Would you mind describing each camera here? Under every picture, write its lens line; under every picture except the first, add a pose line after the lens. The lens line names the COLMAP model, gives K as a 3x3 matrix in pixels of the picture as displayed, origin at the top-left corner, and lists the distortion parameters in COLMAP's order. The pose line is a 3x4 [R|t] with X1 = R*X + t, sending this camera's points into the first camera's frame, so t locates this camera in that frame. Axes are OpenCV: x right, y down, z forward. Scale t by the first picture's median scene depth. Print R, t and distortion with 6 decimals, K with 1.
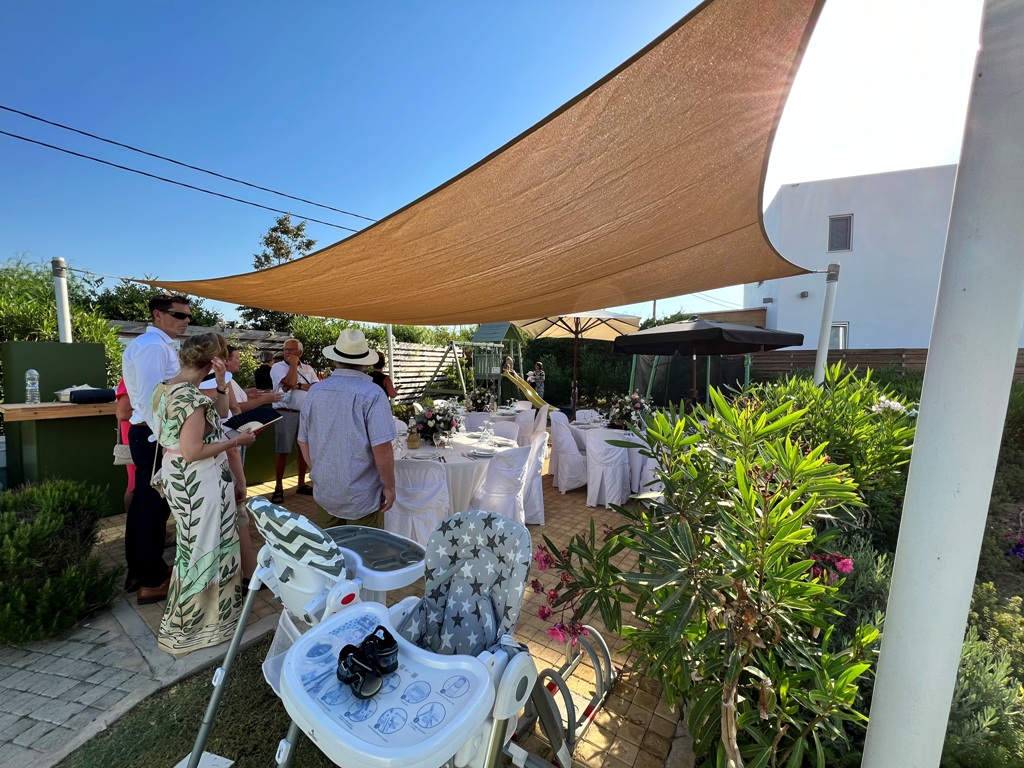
lens RADIAL K [[413.0, 0, 511.6], [0, 413.0, 383.7], [0, 0, 1]] dist [-0.004095, 0.001012]
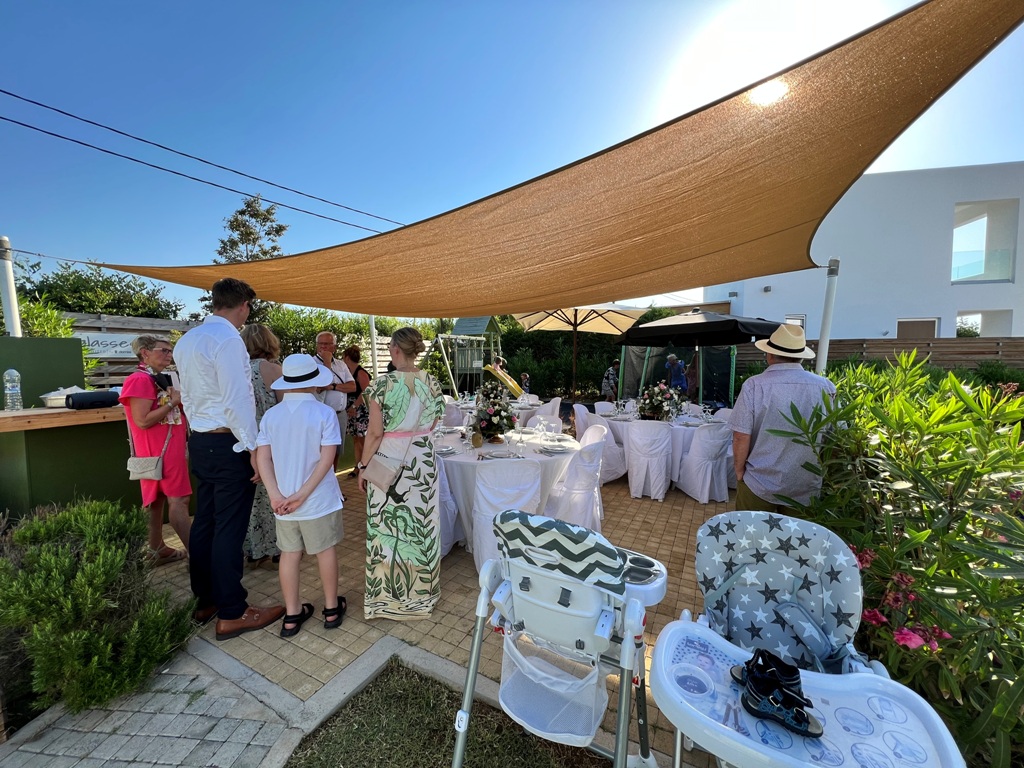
lens RADIAL K [[413.0, 0, 513.6], [0, 413.0, 382.3], [0, 0, 1]] dist [-0.004095, 0.001012]
pose [[0.992483, -0.019037, 0.120897, -0.244483], [0.017470, 0.999749, 0.014008, -0.002579], [-0.121133, -0.011791, 0.992566, 0.048795]]
